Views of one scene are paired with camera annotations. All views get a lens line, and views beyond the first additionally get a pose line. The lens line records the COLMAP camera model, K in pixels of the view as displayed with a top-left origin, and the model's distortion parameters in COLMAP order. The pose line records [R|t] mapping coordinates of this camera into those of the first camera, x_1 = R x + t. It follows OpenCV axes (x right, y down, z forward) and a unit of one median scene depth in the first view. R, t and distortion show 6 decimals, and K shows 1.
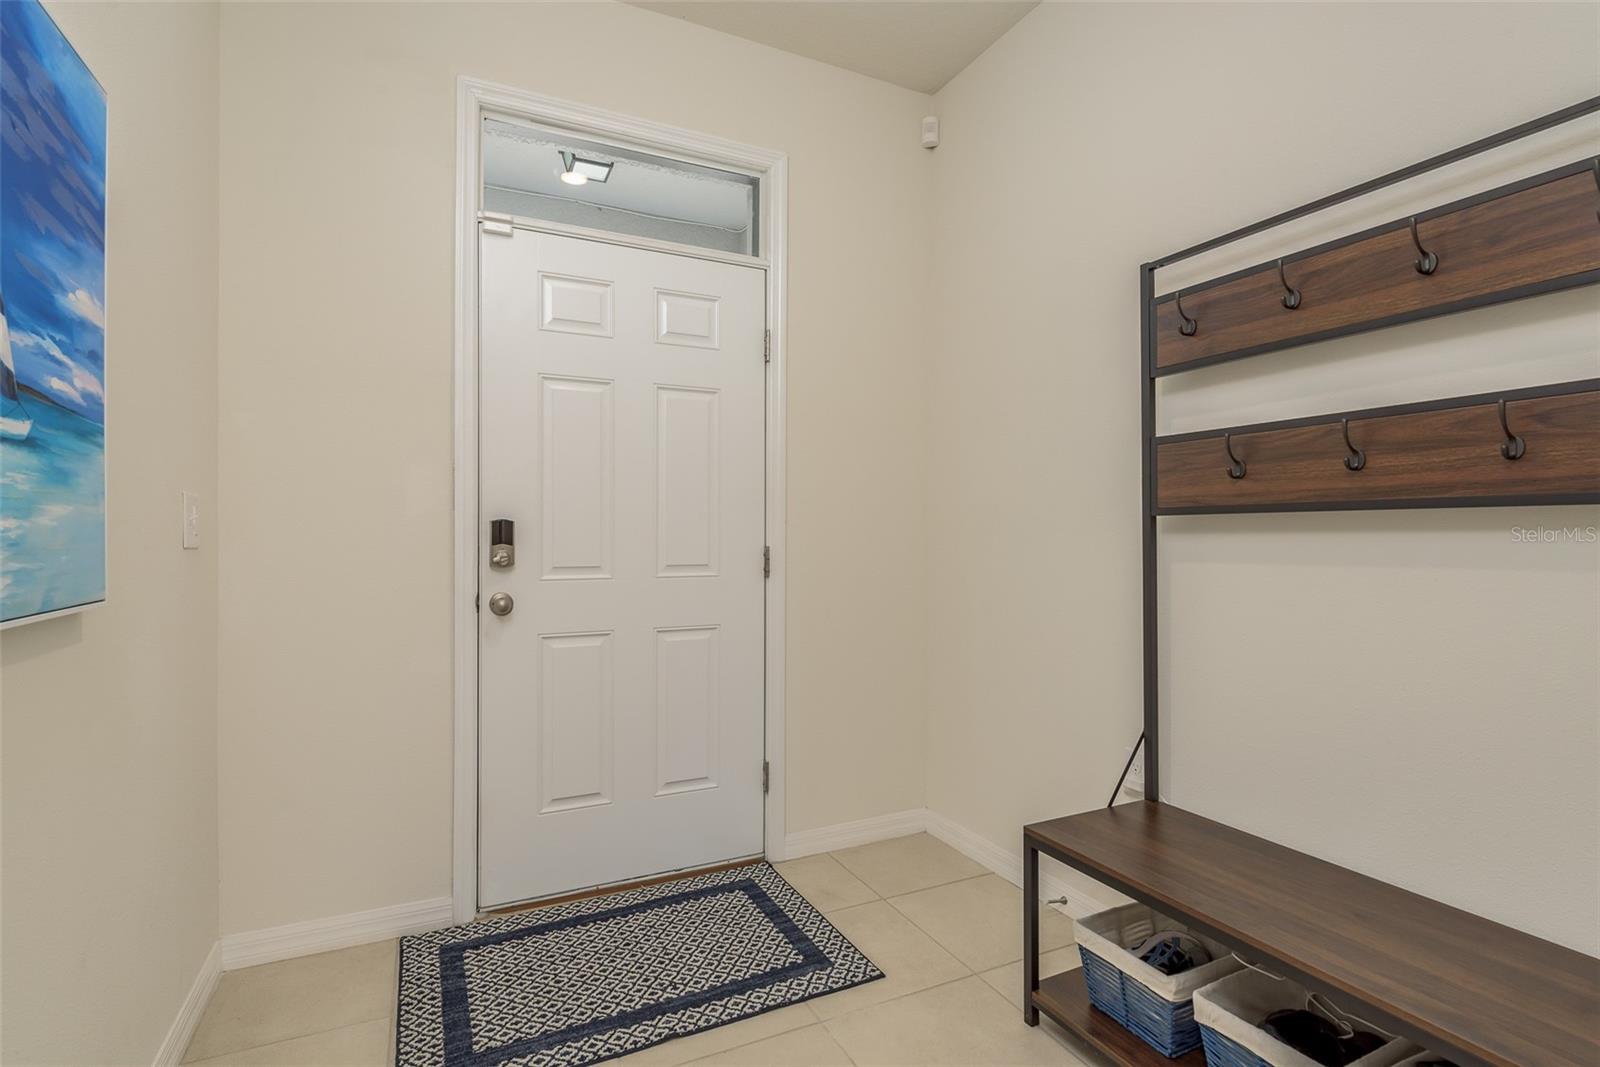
lens RADIAL K [[739.4, 0, 806.0], [0, 739.4, 536.4], [0, 0, 1]] dist [-0.011385, -0.000500]
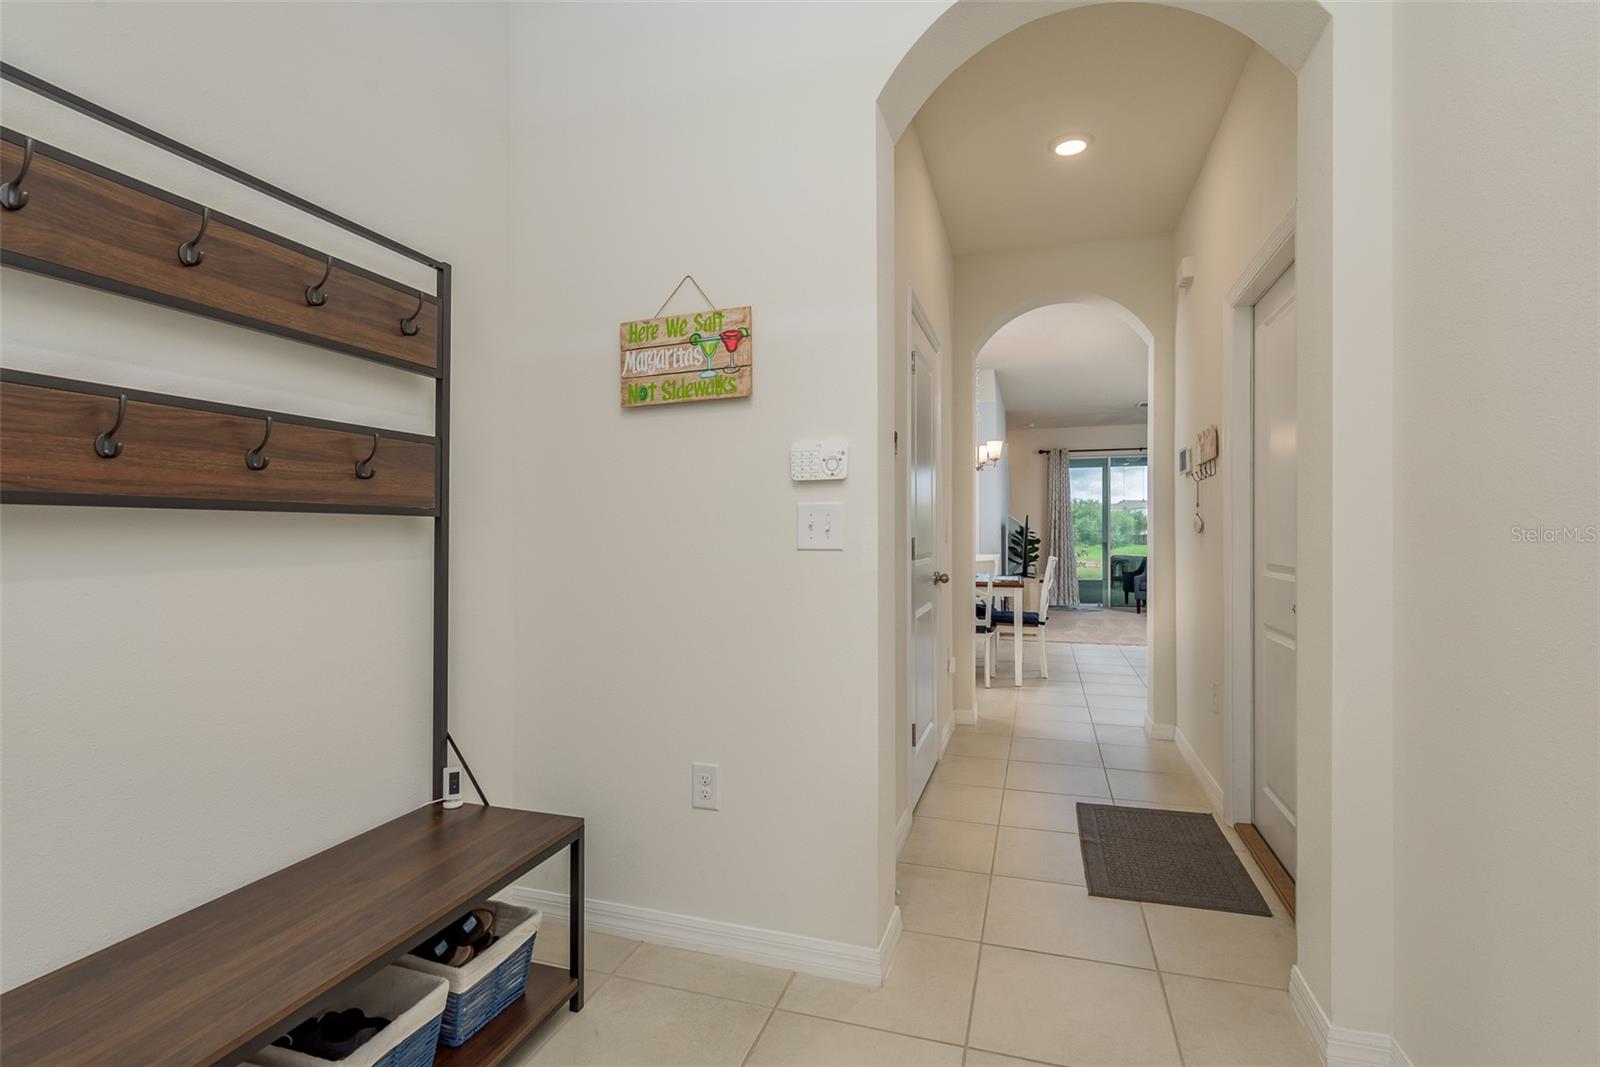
lens RADIAL K [[739.4, 0, 798.7], [0, 739.4, 531.5], [0, 0, 1]] dist [-0.011385, -0.000500]
pose [[-0.713631, -0.000901, 0.700521, -0.445380], [-0.001669, 0.999999, -0.000415, -0.009015], [-0.700520, -0.001465, -0.713631, 1.186355]]
